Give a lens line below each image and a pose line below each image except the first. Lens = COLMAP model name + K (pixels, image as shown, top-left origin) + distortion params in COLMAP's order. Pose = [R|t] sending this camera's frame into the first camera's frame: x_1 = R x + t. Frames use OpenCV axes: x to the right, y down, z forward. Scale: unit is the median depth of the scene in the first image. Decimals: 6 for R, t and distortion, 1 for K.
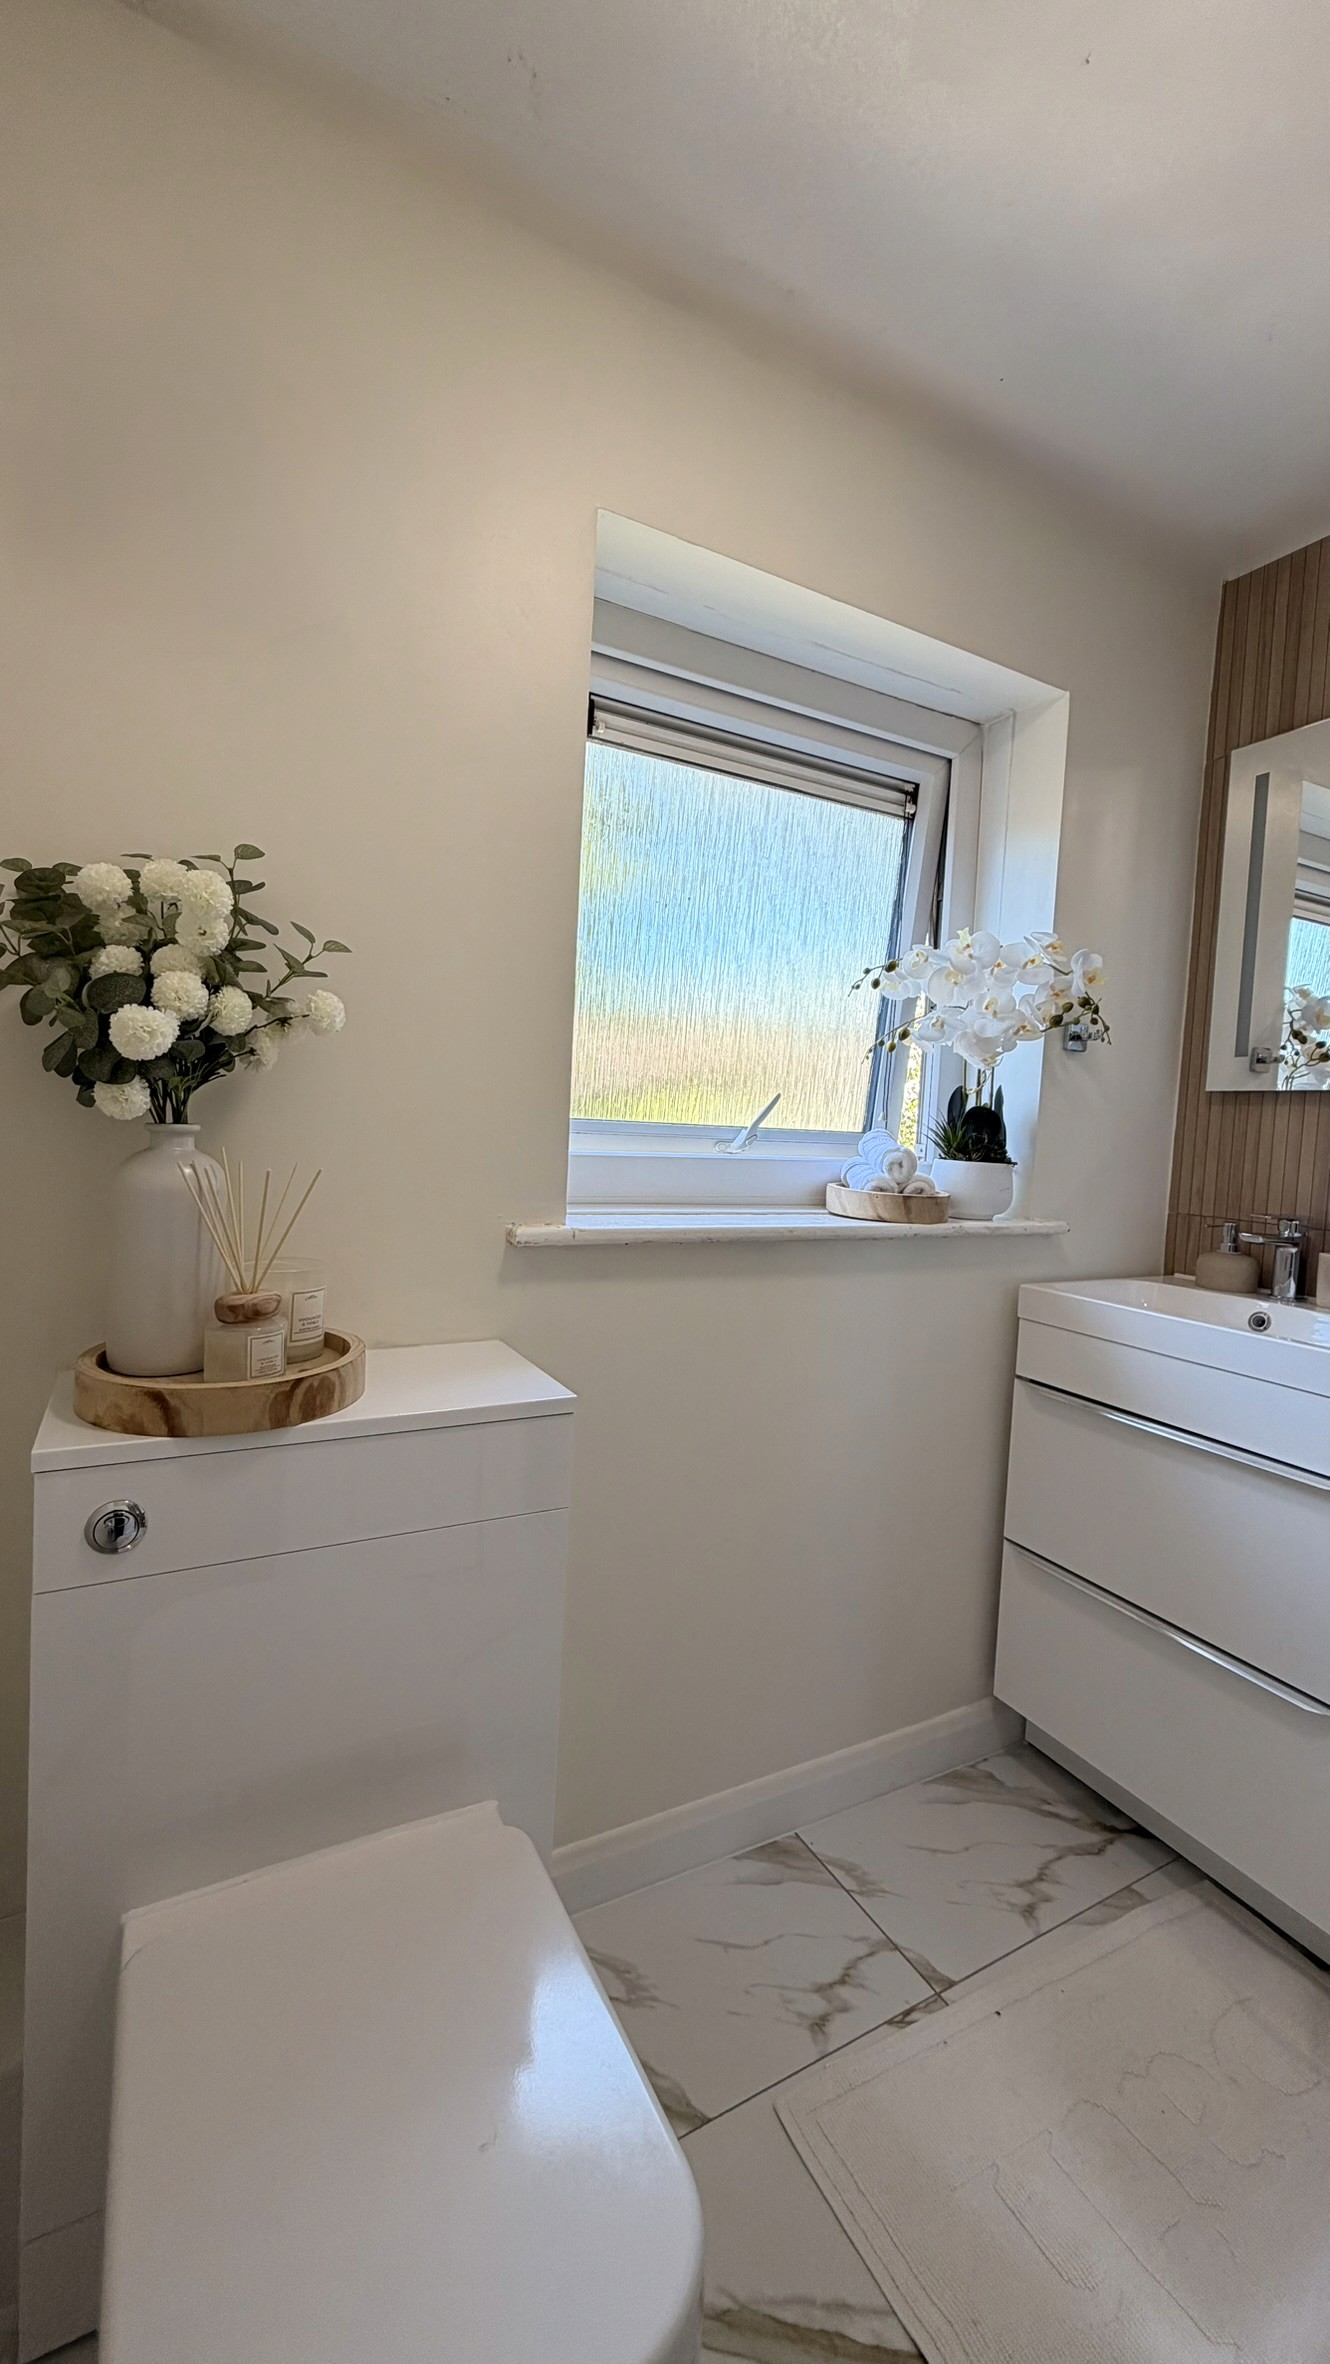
lens RADIAL K [[940.5, 0, 666.8], [0, 940.5, 1172.7], [0, 0, 1]] dist [0.000689, 0.000306]
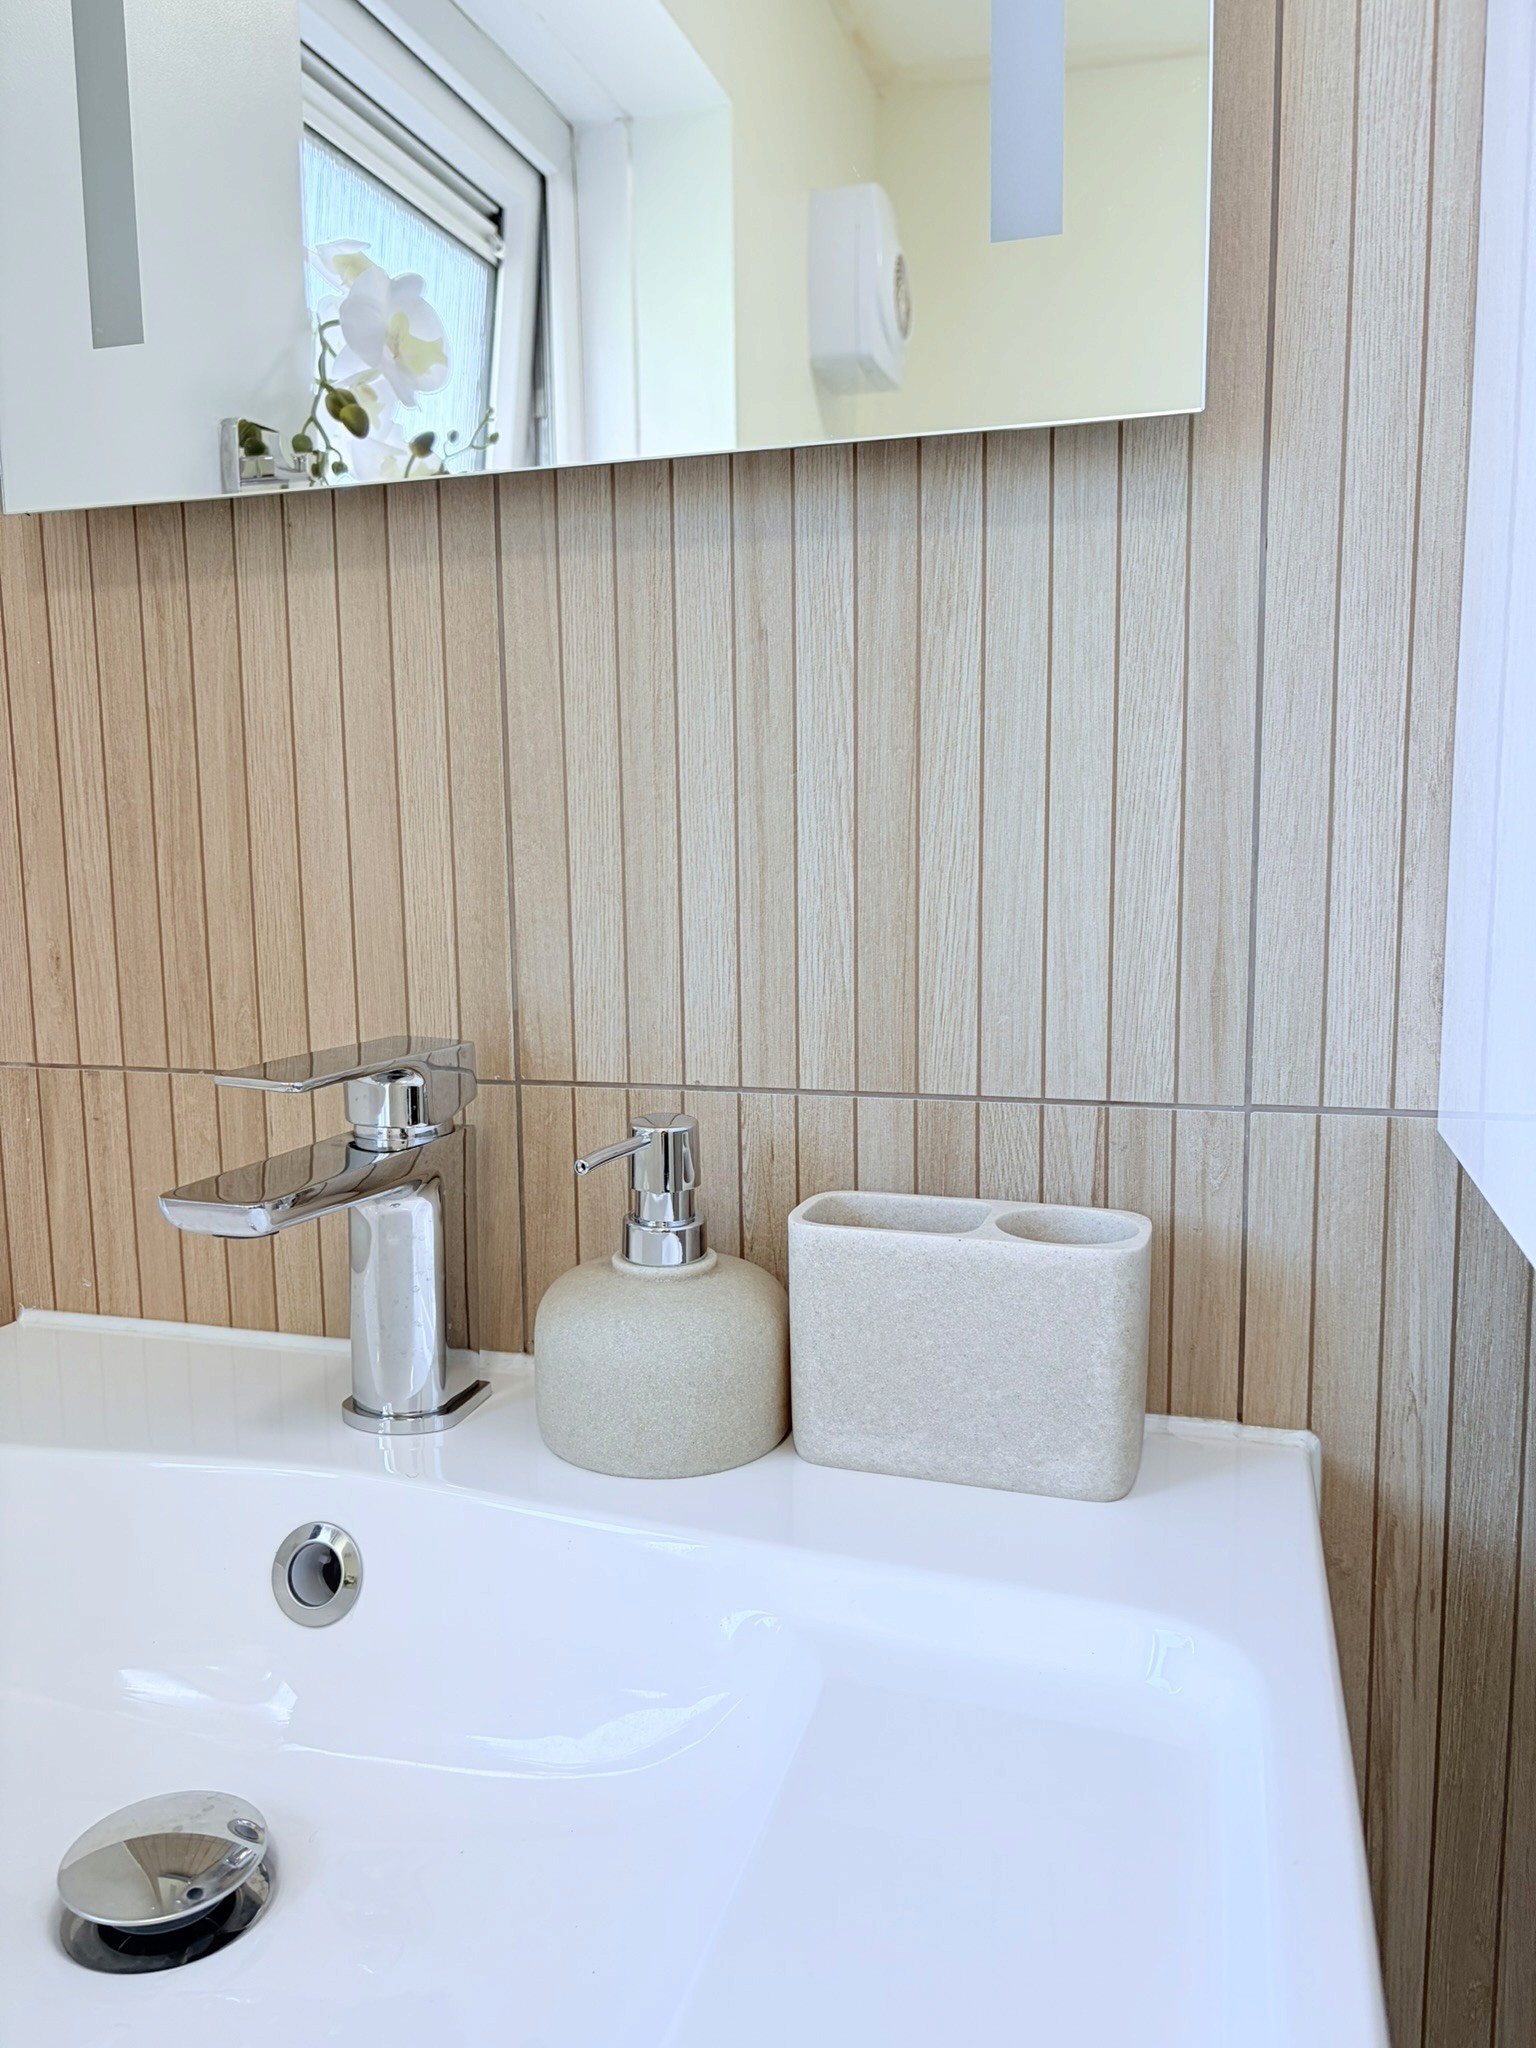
lens RADIAL K [[1565.7, 0, 755.2], [0, 1565.7, 1026.9], [0, 0, 1]] dist [0.063120, -0.161810]
pose [[0.701509, -0.149873, 0.696723, 0.462710], [0.086358, 0.988310, 0.125644, 0.001196], [-0.707409, -0.027973, 0.706251, 0.671679]]
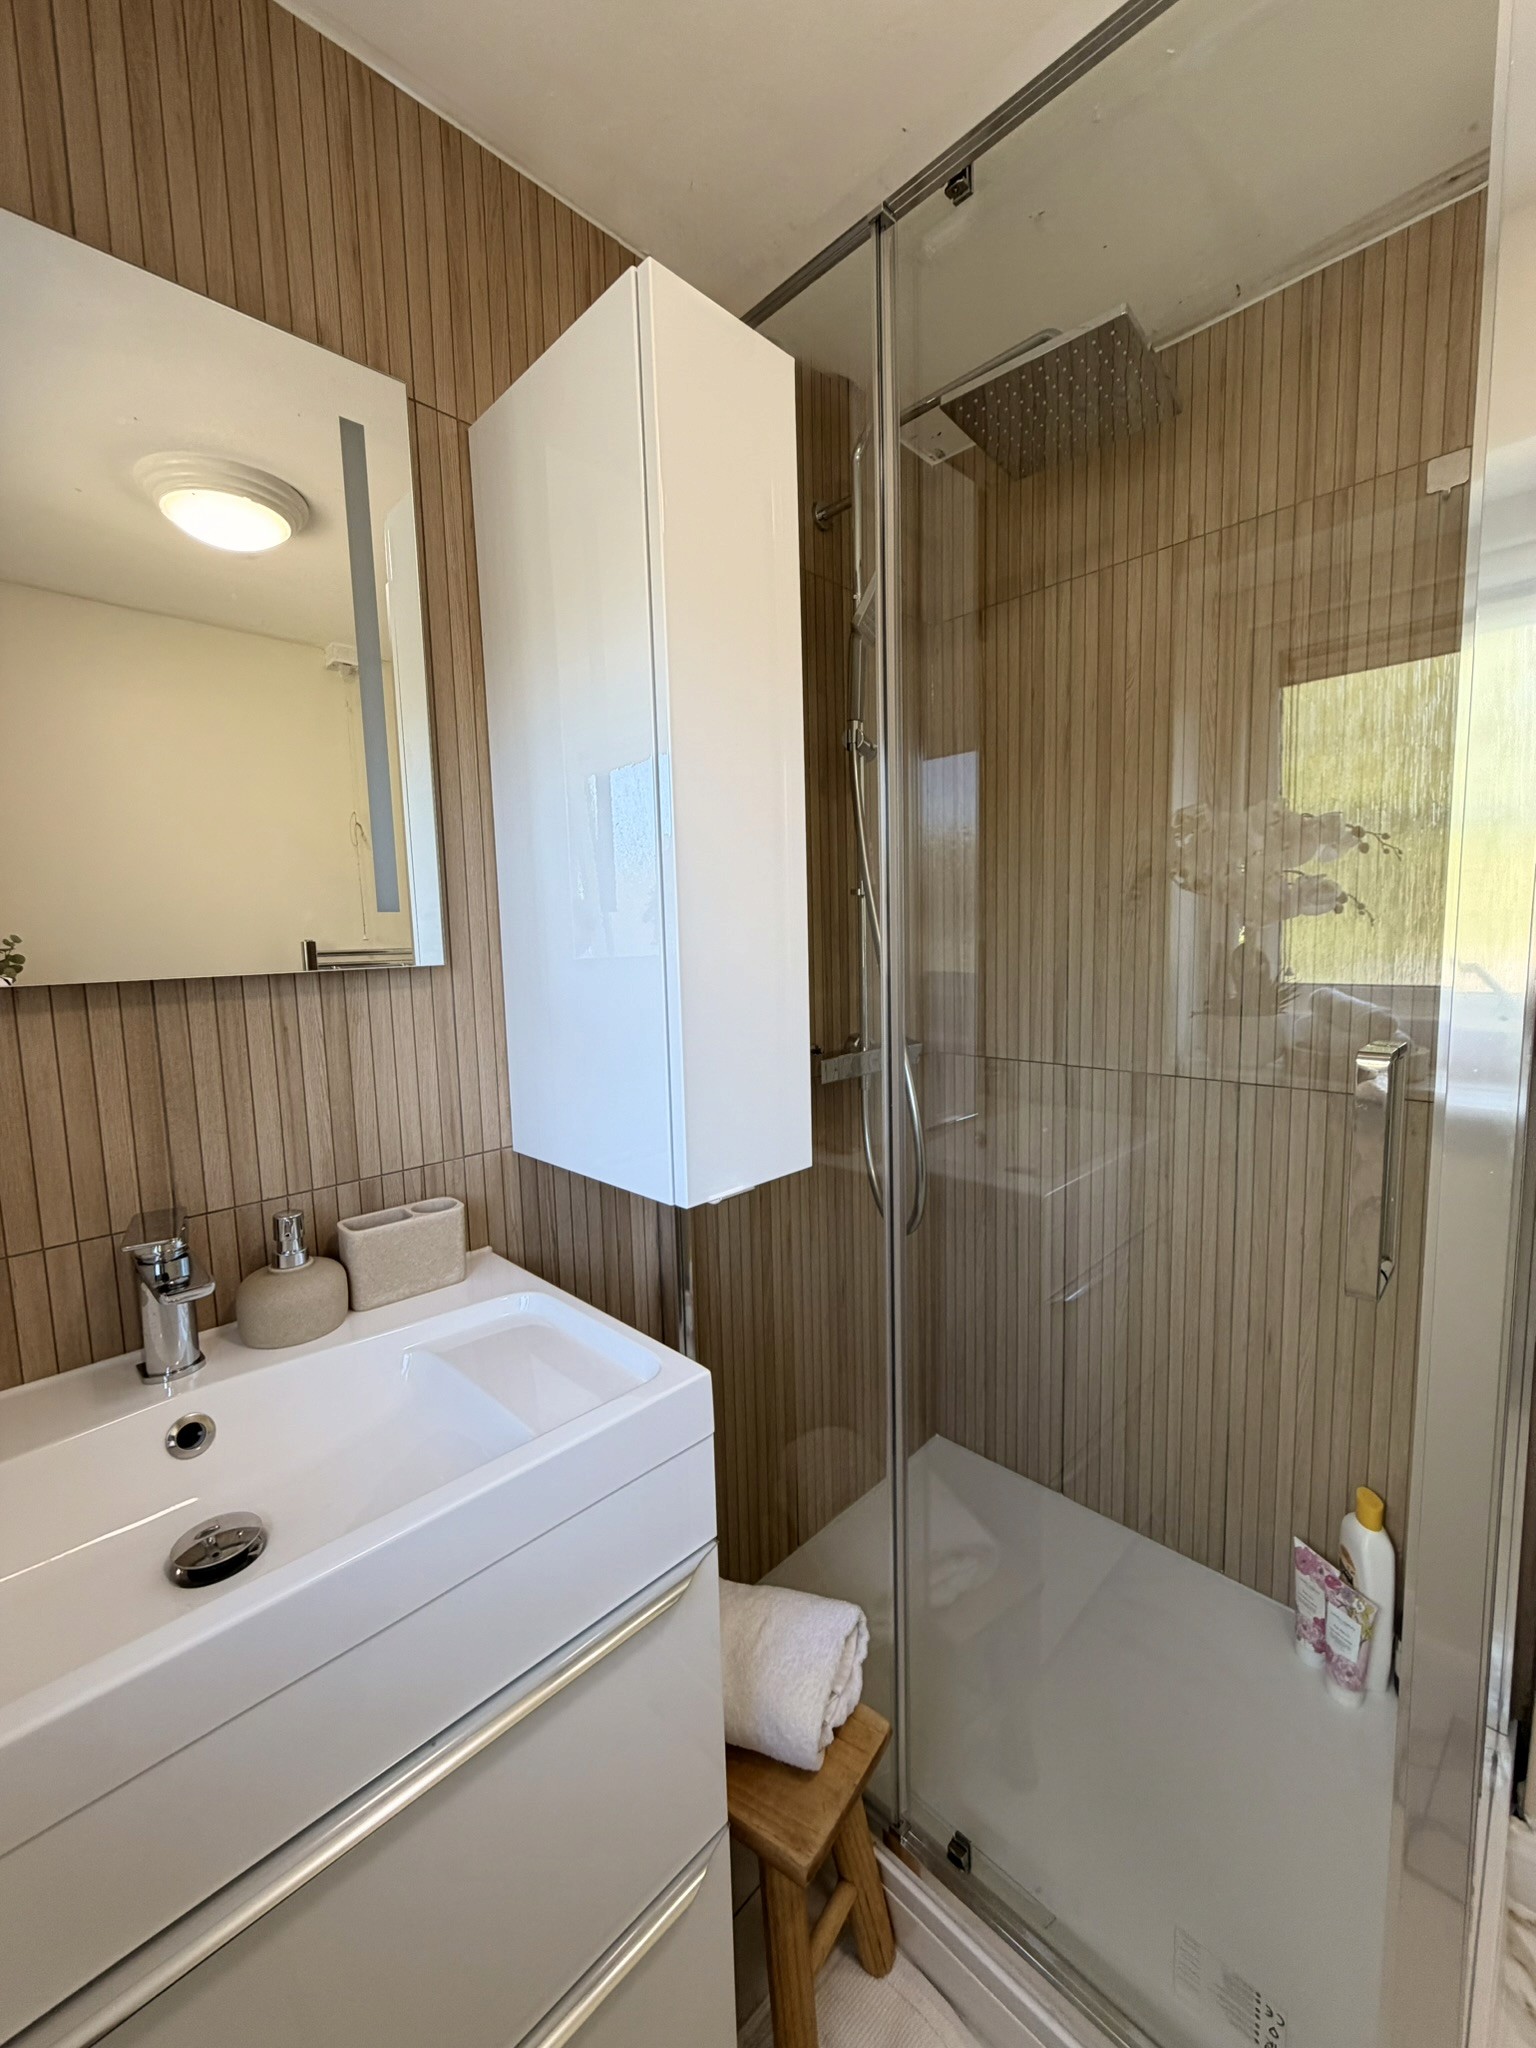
lens RADIAL K [[814.3, 0, 769.5], [0, 814.3, 1016.1], [0, 0, 1]] dist [0.000839, 0.000145]
pose [[-0.287547, -0.138643, 0.947679, 0.140772], [0.063288, 0.984554, 0.163241, -0.120287], [-0.955673, 0.106916, -0.274331, 0.780322]]
